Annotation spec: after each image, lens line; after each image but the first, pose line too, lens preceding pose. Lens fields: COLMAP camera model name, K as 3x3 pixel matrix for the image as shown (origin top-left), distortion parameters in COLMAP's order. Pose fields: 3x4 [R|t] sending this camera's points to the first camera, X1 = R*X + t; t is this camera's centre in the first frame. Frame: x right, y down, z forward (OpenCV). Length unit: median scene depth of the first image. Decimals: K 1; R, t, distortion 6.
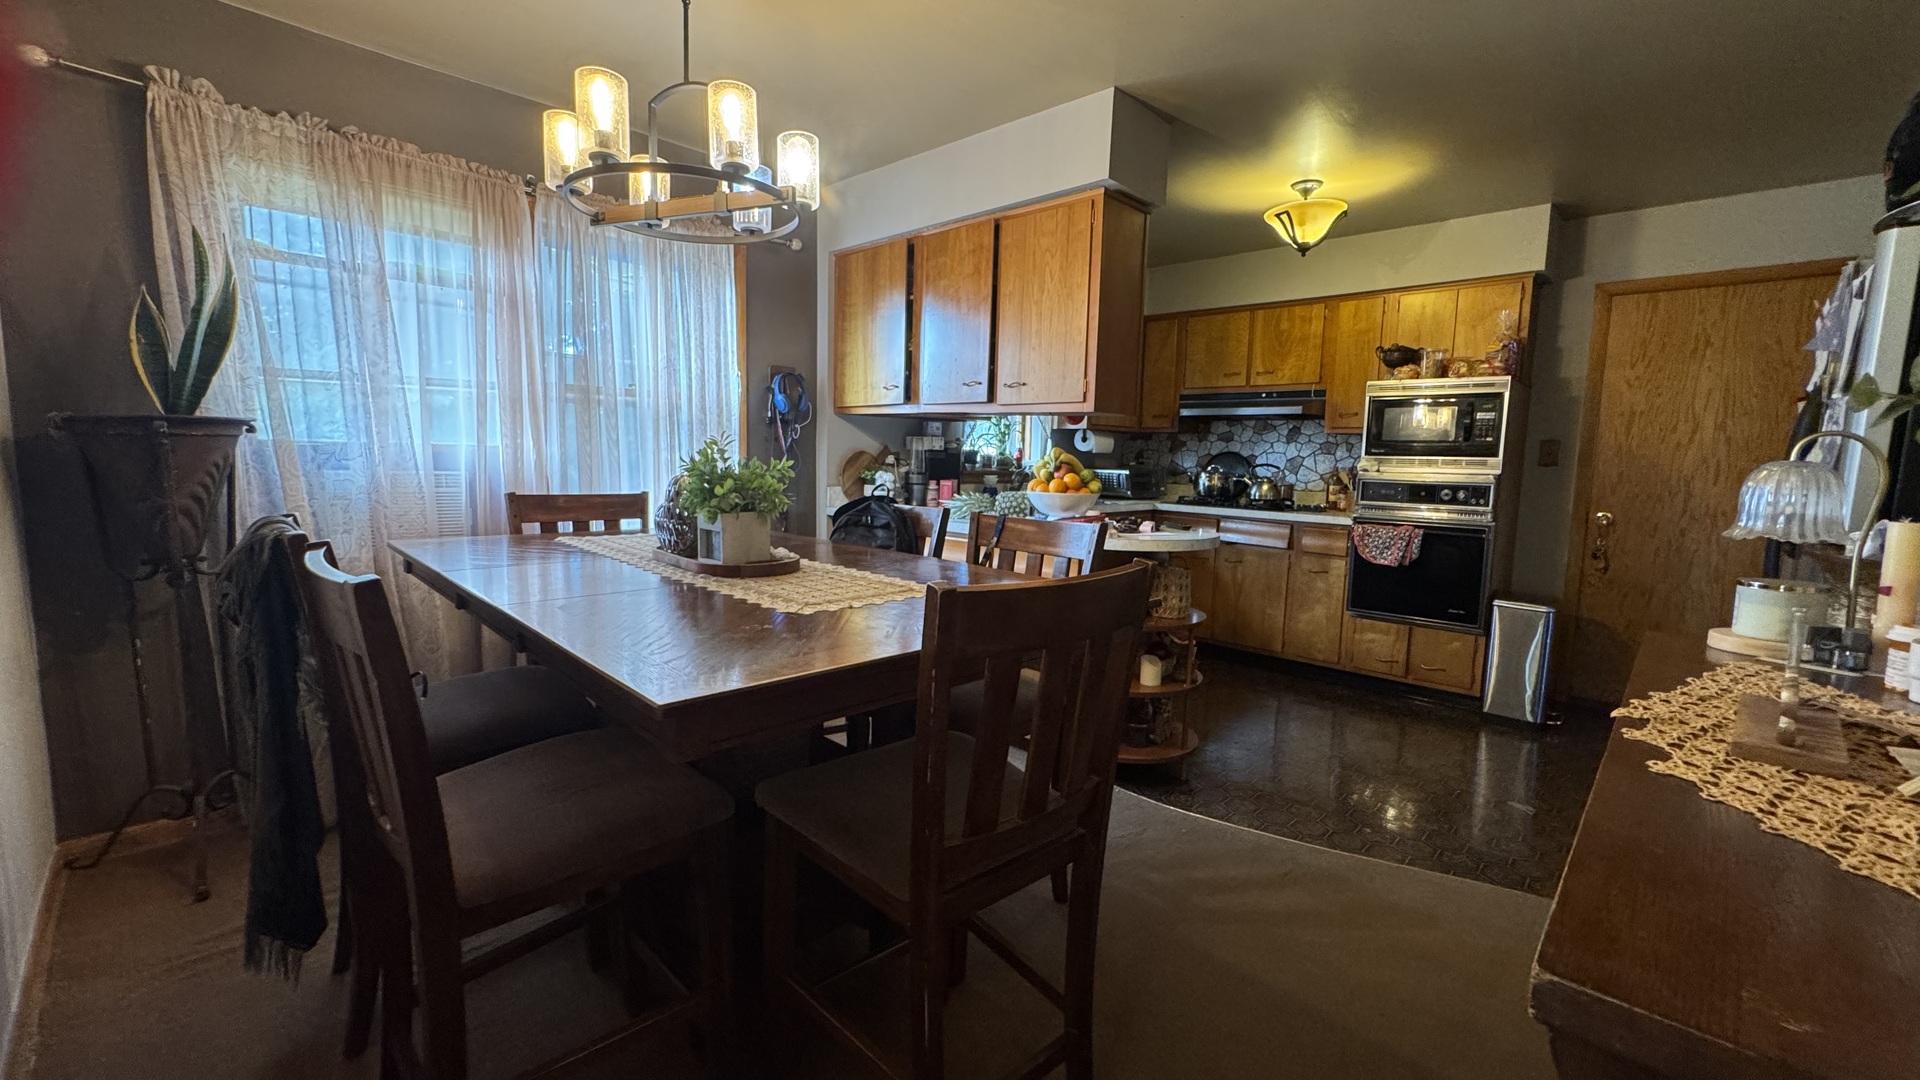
lens RADIAL K [[770.6, 0, 962.5], [0, 770.6, 540.5], [0, 0, 1]] dist [-0.003823, 0.000536]
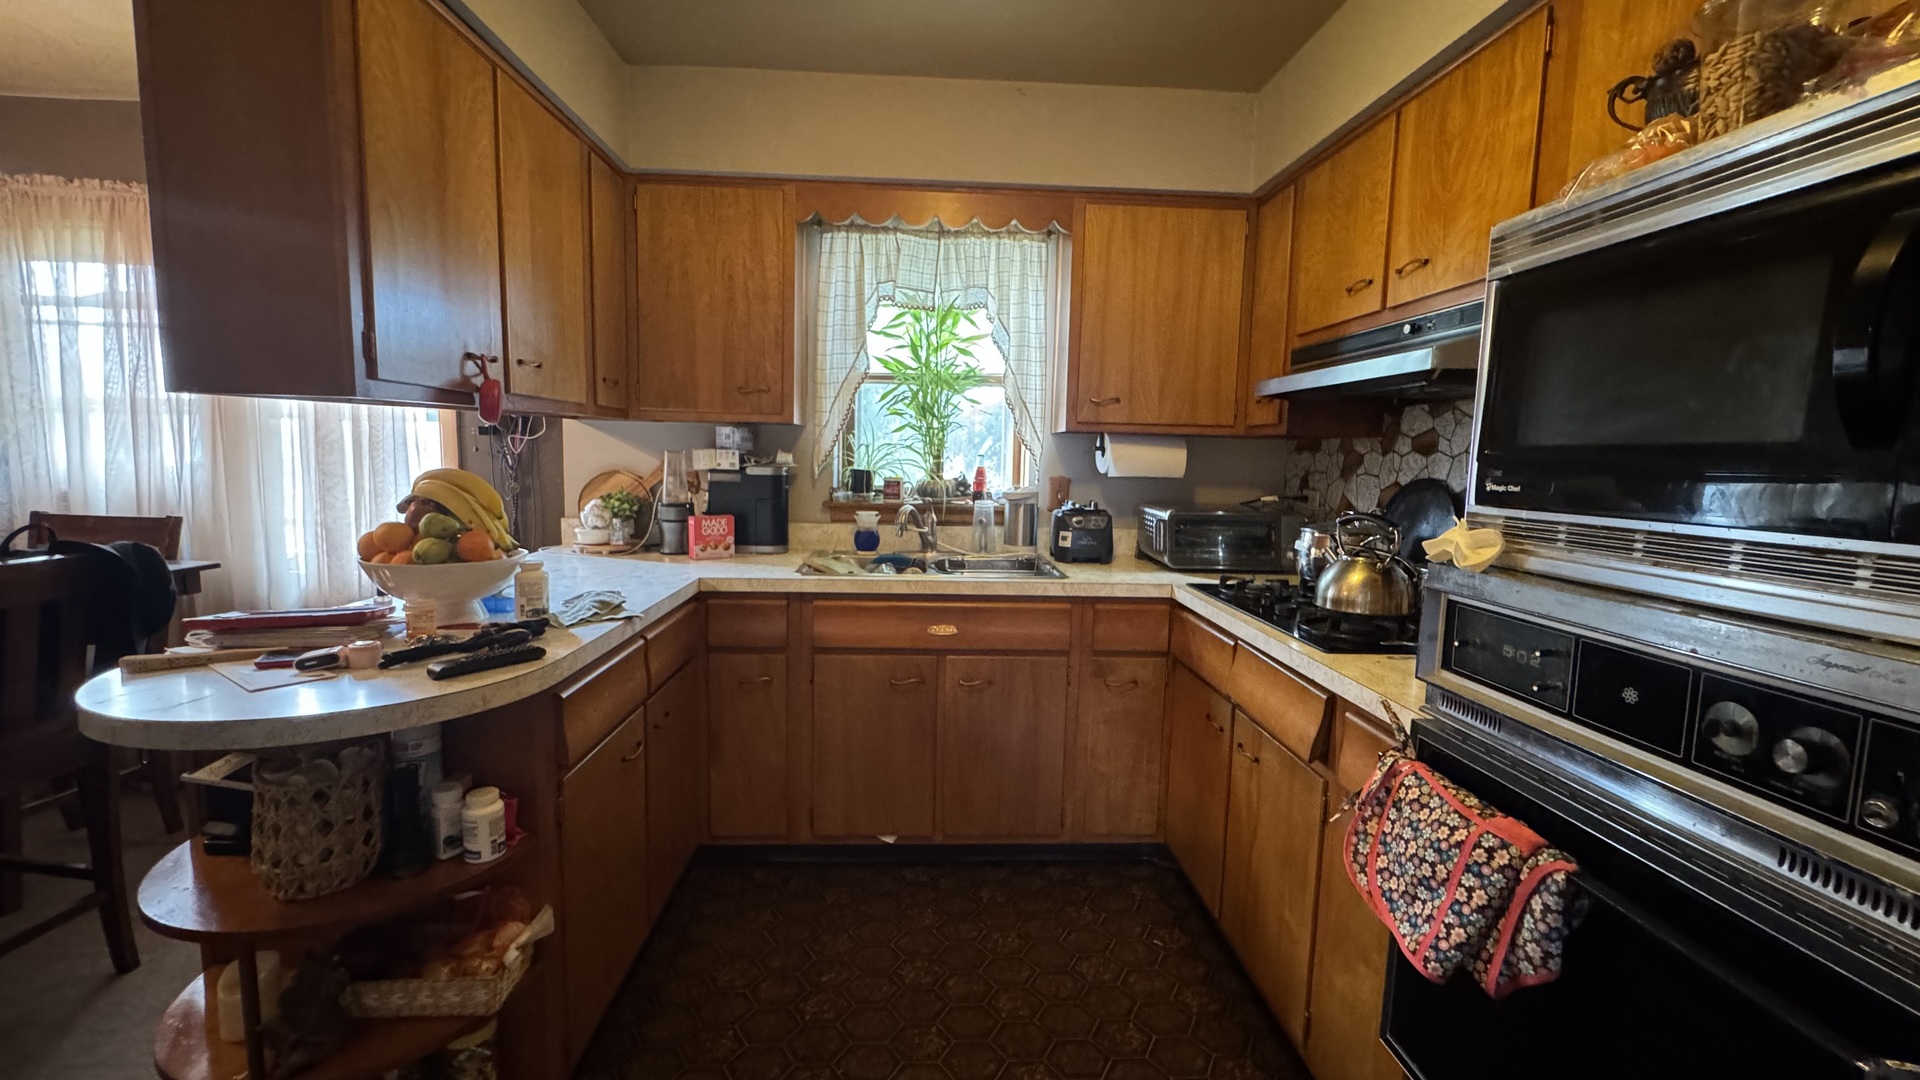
lens RADIAL K [[770.6, 0, 950.8], [0, 770.6, 545.4], [0, 0, 1]] dist [-0.003823, 0.000536]
pose [[0.722342, 0.077474, -0.687182, 0.505019], [-0.085498, 0.996086, 0.022428, -0.076162], [0.686230, 0.042552, 0.726139, 0.597883]]
